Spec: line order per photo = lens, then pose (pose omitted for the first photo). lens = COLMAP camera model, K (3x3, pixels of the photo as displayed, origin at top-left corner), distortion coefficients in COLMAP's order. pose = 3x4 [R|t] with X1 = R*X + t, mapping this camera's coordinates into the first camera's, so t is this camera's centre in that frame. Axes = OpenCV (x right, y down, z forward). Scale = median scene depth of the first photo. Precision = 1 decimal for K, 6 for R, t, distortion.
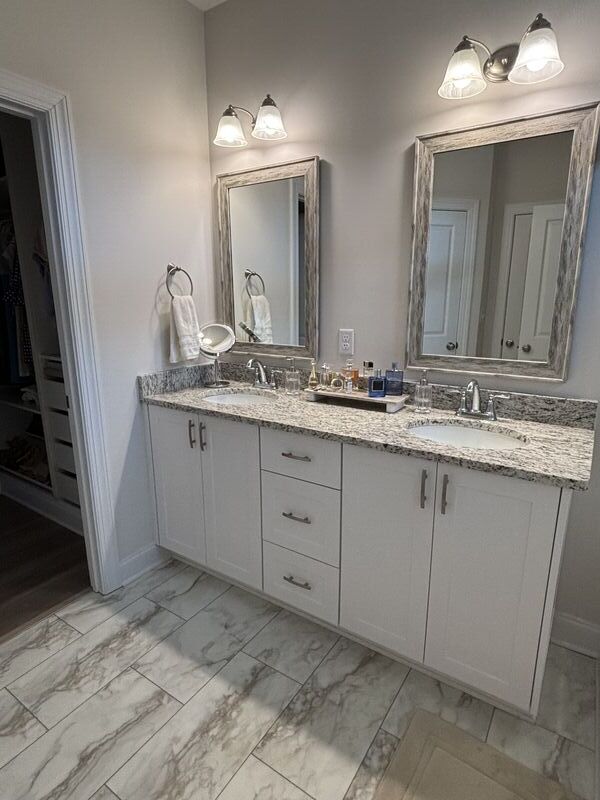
lens RADIAL K [[444.0, 0, 302.2], [0, 444.0, 398.4], [0, 0, 1]] dist [0.000651, -0.000839]
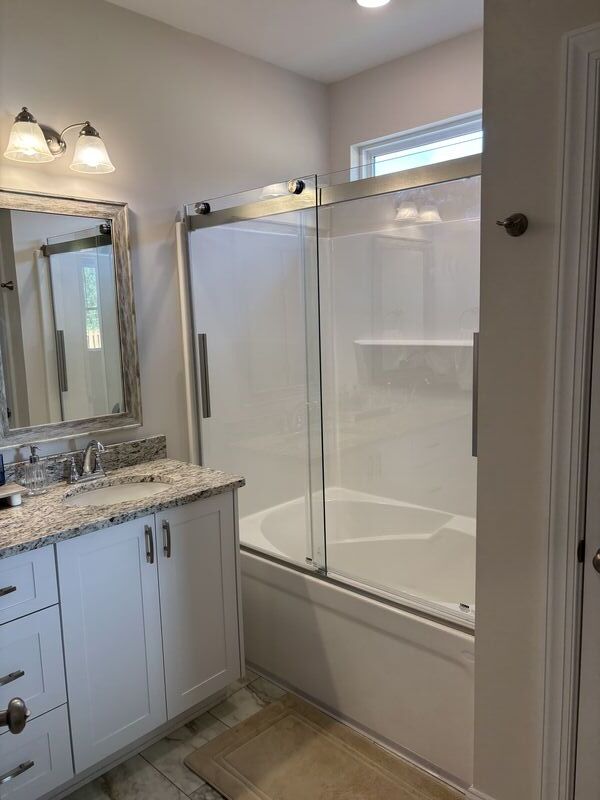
lens RADIAL K [[600.9, 0, 296.2], [0, 600.9, 405.9], [0, 0, 1]] dist [0.048430, -0.053330]
pose [[0.183662, -0.151452, 0.971252, -0.915072], [0.257133, 0.961058, 0.101239, -0.149982], [-0.948763, 0.231148, 0.215453, 0.277761]]
